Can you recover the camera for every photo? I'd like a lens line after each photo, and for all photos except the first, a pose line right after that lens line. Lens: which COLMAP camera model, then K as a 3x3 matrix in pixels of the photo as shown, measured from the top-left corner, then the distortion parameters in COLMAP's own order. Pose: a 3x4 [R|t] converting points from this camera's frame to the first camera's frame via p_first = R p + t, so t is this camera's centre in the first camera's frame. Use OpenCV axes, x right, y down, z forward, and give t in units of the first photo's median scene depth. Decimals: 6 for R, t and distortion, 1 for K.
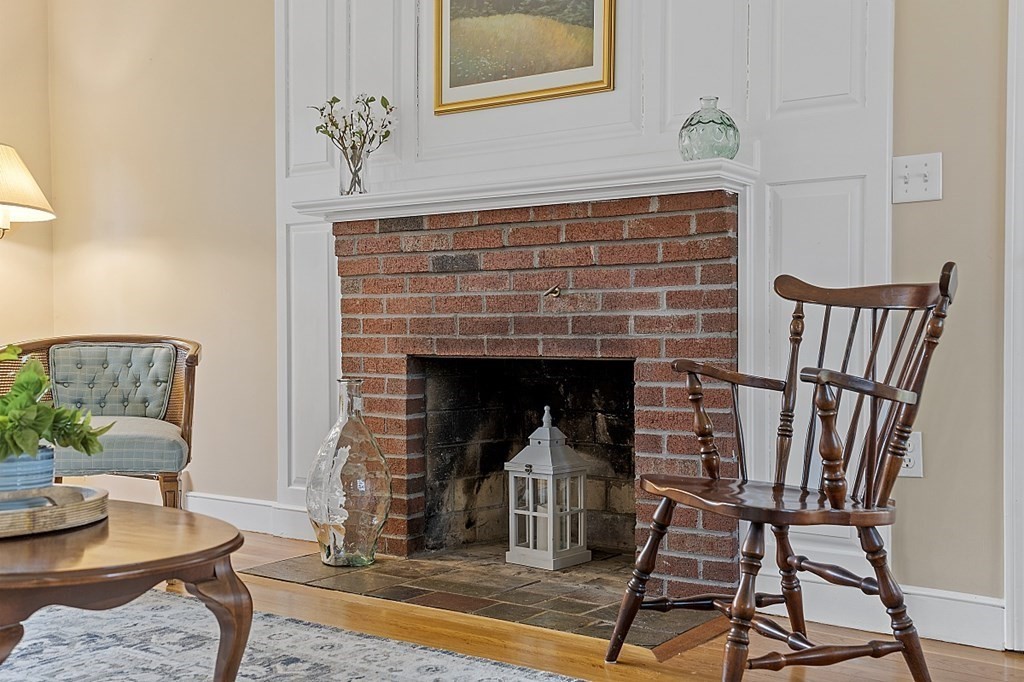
lens RADIAL K [[1152.8, 0, 520.3], [0, 1152.8, 347.8], [0, 0, 1]] dist [0.057416, 0.000000]
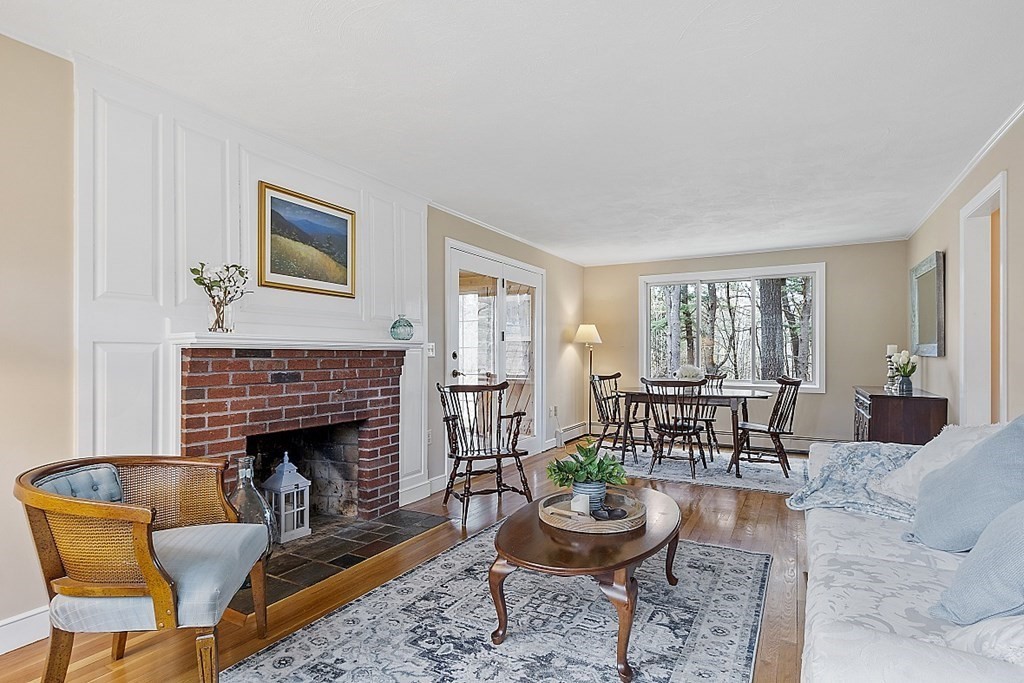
lens RADIAL K [[532.4, 0, 516.9], [0, 532.4, 351.7], [0, 0, 1]] dist [0.001870, 0.000500]
pose [[-0.144820, 0.005814, 0.989441, -0.904738], [0.012486, 0.999914, -0.004048, -0.105236], [-0.989379, 0.011768, -0.144880, 0.779957]]
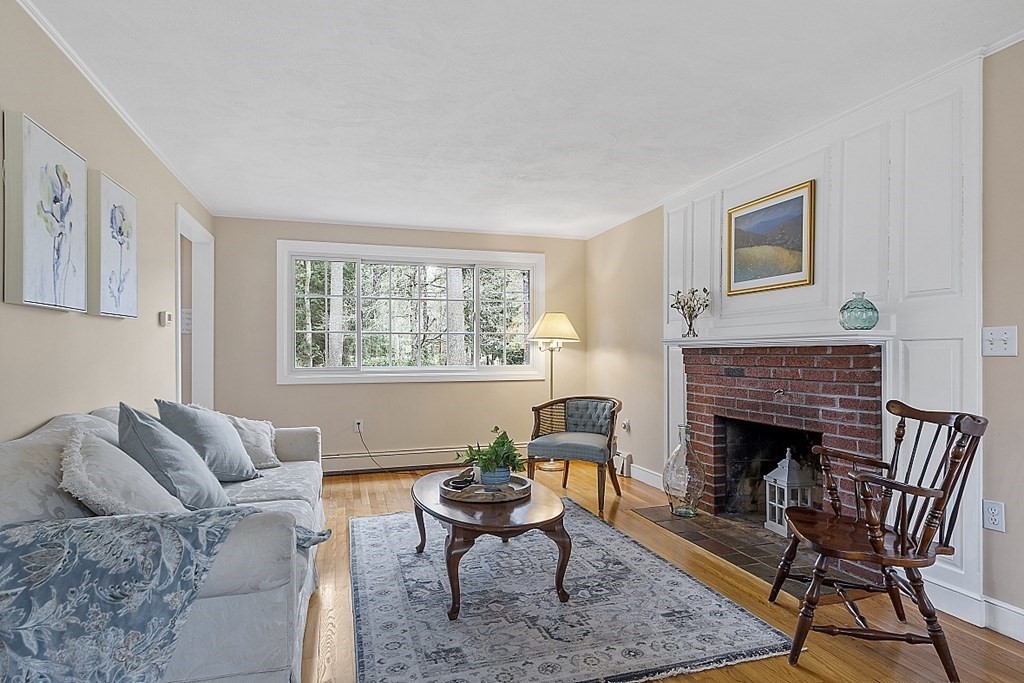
lens RADIAL K [[561.6, 0, 496.5], [0, 561.6, 352.4], [0, 0, 1]] dist [-0.003061, -0.001908]
pose [[0.793053, -0.002754, -0.609146, 0.208773], [-0.006207, 0.999901, -0.012602, -0.093292], [0.609121, 0.013775, 0.792958, -0.014244]]
